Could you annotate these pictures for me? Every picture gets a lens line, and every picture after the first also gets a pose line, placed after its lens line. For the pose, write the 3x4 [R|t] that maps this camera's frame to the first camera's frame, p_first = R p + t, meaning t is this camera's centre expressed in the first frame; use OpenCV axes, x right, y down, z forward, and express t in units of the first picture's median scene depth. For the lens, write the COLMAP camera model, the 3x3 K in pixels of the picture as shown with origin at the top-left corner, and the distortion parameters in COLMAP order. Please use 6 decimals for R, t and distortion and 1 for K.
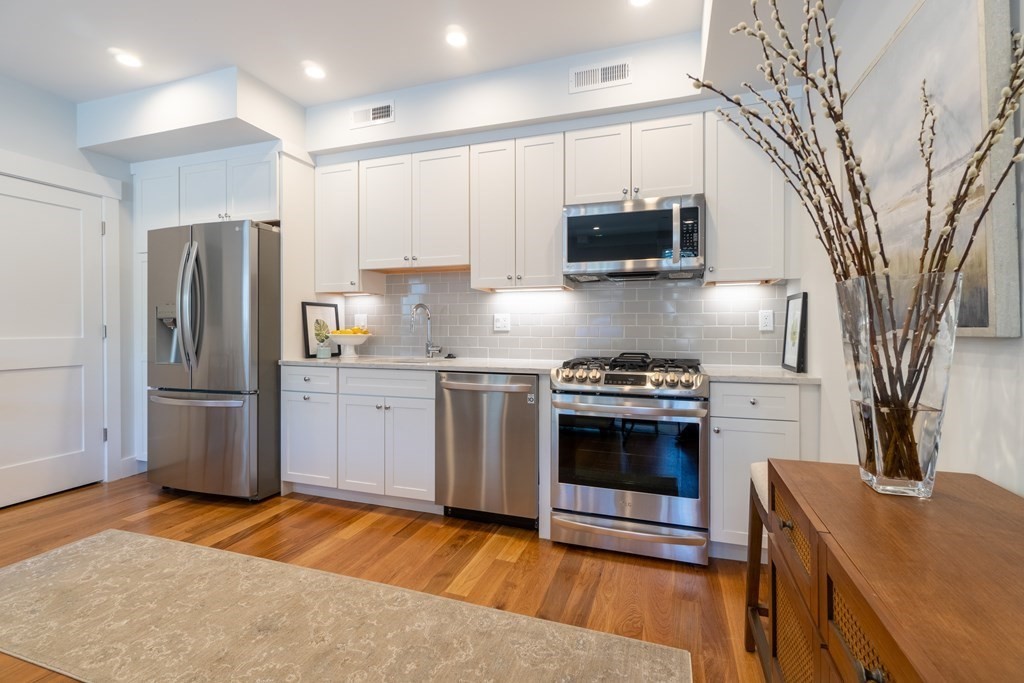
lens RADIAL K [[460.9, 0, 514.4], [0, 460.9, 330.1], [0, 0, 1]] dist [0.002508, 0.000131]
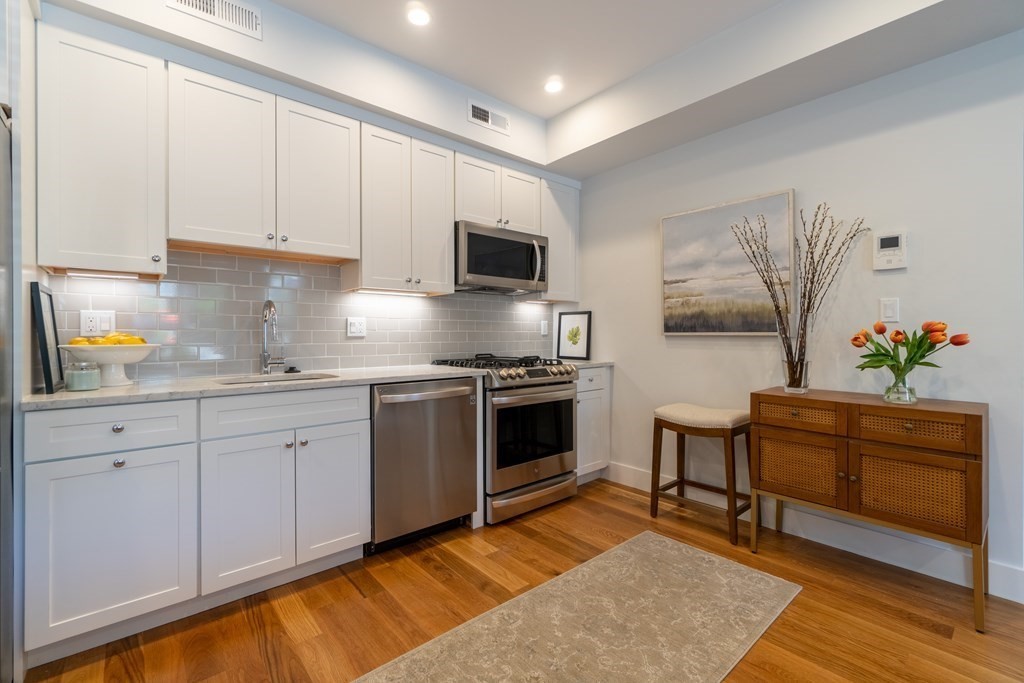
lens RADIAL K [[444.6, 0, 513.6], [0, 444.6, 333.2], [0, 0, 1]] dist [-0.001903, -0.000232]
pose [[0.502577, -0.001749, 0.864531, -0.712837], [0.006218, 0.999979, -0.001591, -0.001900], [-0.864510, 0.006176, 0.502578, 0.358728]]
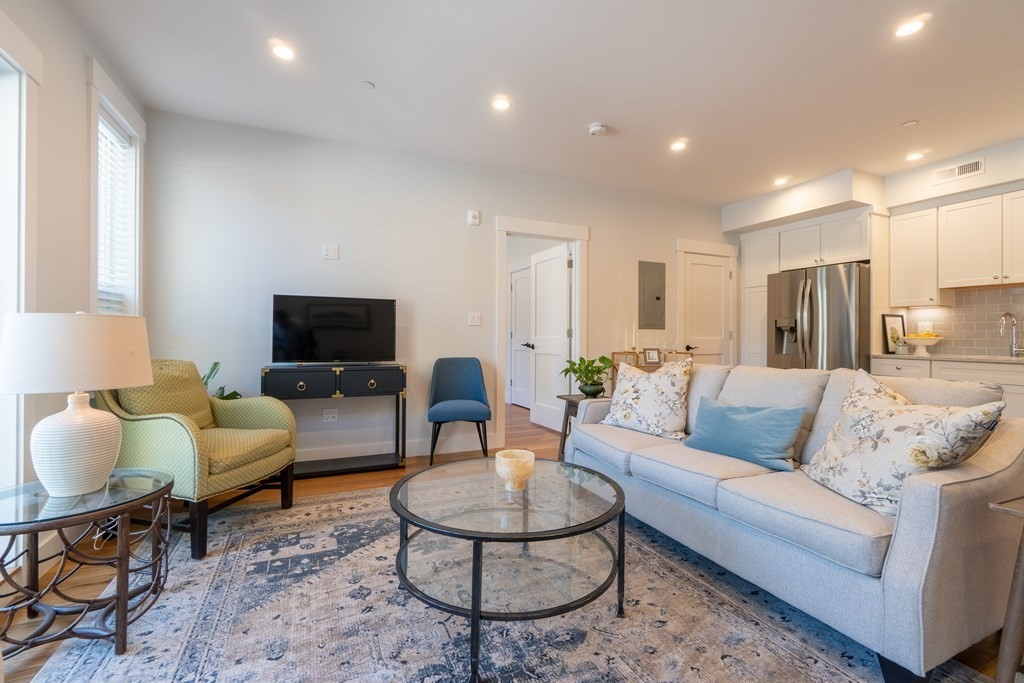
lens RADIAL K [[444.6, 0, 513.6], [0, 444.6, 333.2], [0, 0, 1]] dist [-0.001903, -0.000232]
pose [[0.690036, -0.000316, -0.723775, -0.296047], [-0.009057, 0.999918, -0.009071, 0.023589], [0.723719, 0.012815, 0.689976, -0.889118]]
